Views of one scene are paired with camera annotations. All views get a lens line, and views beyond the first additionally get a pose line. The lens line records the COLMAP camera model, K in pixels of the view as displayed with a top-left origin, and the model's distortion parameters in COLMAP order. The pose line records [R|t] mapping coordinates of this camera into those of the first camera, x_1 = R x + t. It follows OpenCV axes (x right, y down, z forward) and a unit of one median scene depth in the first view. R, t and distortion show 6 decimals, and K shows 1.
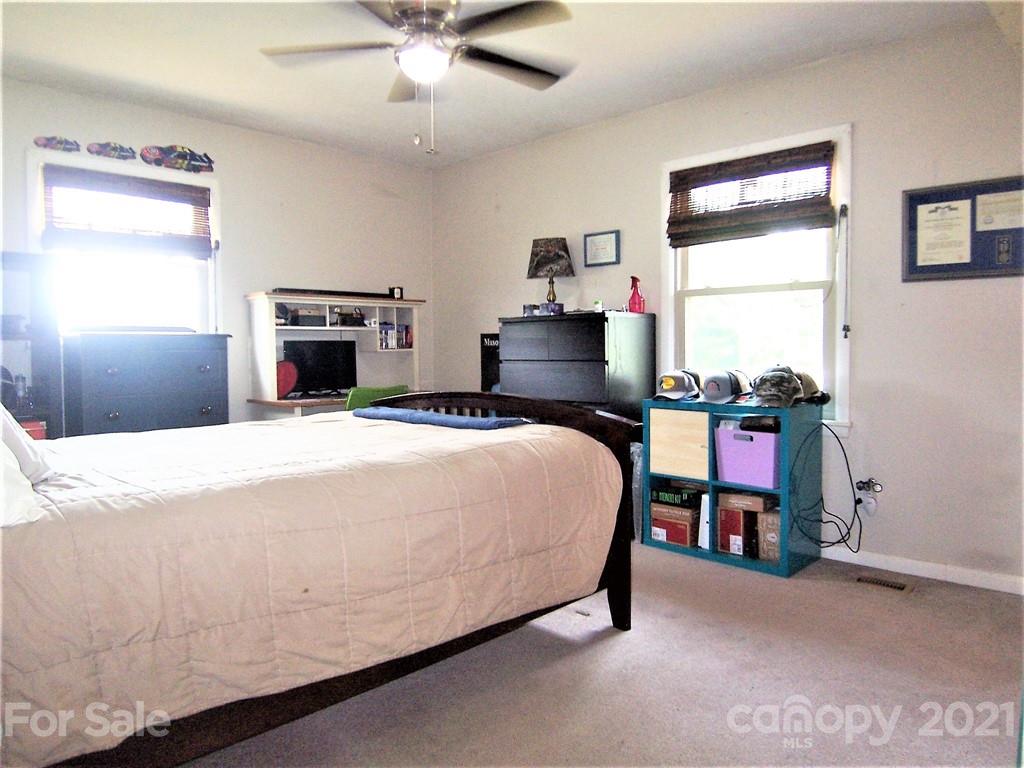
lens RADIAL K [[691.5, 0, 506.2], [0, 691.5, 379.7], [0, 0, 1]] dist [0.002008, -0.063901]
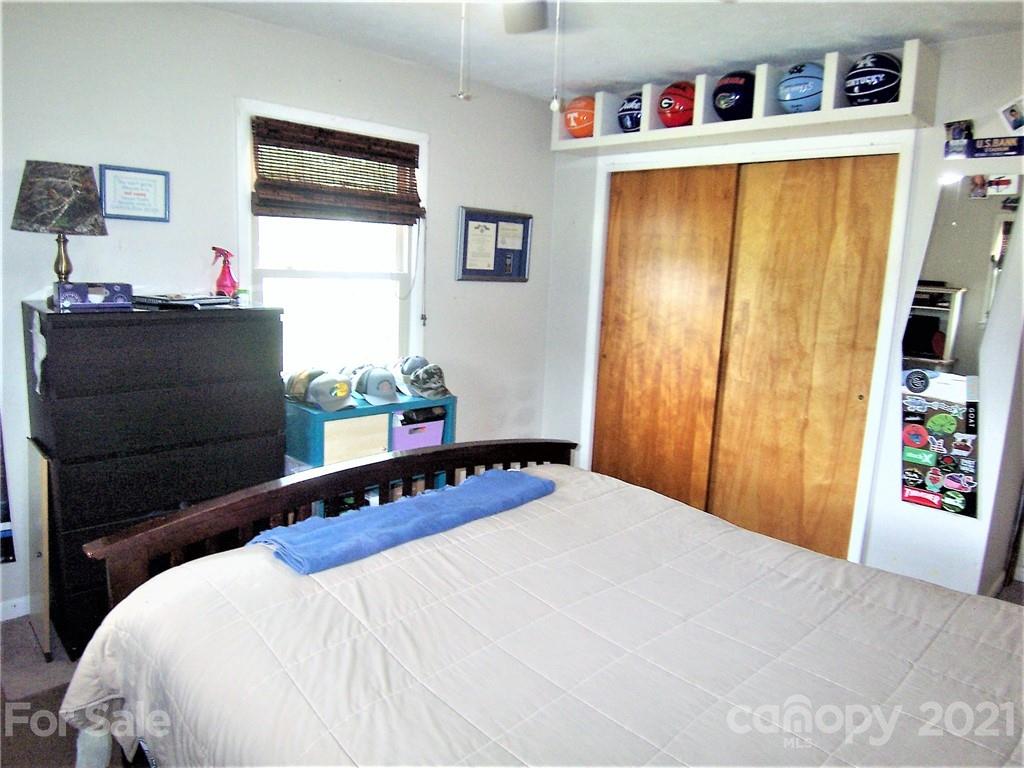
lens RADIAL K [[691.5, 0, 506.2], [0, 691.5, 379.7], [0, 0, 1]] dist [0.002008, -0.063901]
pose [[0.023564, -0.157657, 0.987213, -0.649649], [0.005429, 0.987493, 0.157572, -0.150559], [-0.999708, 0.001646, 0.024125, 0.819303]]
